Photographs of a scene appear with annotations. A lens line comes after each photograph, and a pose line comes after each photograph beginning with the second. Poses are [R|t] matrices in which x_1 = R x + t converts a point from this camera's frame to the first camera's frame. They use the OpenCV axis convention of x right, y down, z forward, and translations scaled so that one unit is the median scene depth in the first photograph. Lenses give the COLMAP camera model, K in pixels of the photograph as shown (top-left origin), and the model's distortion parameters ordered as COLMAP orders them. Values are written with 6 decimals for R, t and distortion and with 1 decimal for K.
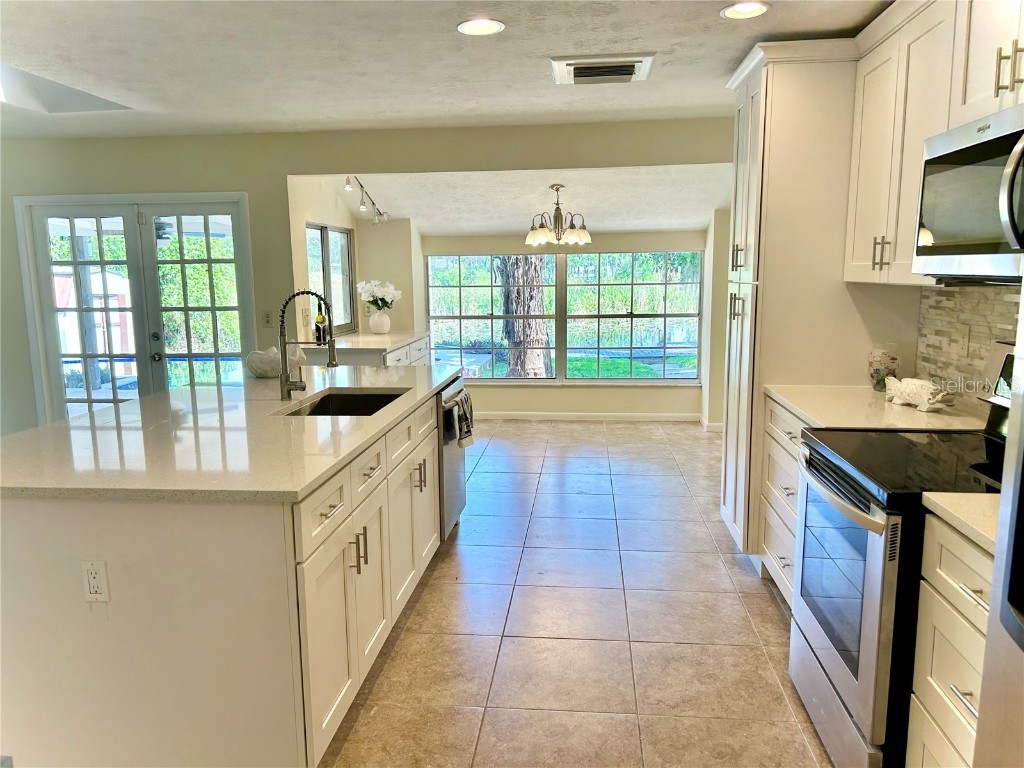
lens RADIAL K [[769.9, 0, 508.2], [0, 769.9, 388.1], [0, 0, 1]] dist [0.090852, -0.111421]
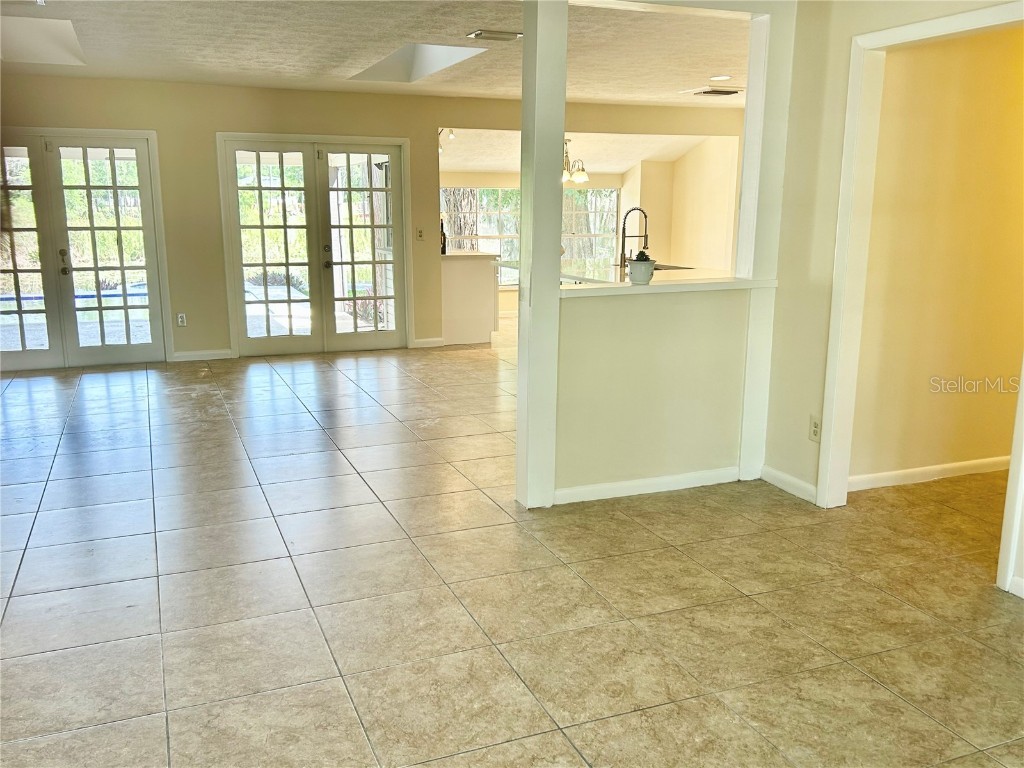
lens RADIAL K [[893.6, 0, 514.6], [0, 893.6, 392.8], [0, 0, 1]] dist [0.028262, -0.013801]
pose [[0.880821, -0.083929, 0.465952, -0.824645], [0.057722, 0.995857, 0.070261, 0.079756], [-0.469918, -0.034991, 0.882016, -0.422514]]
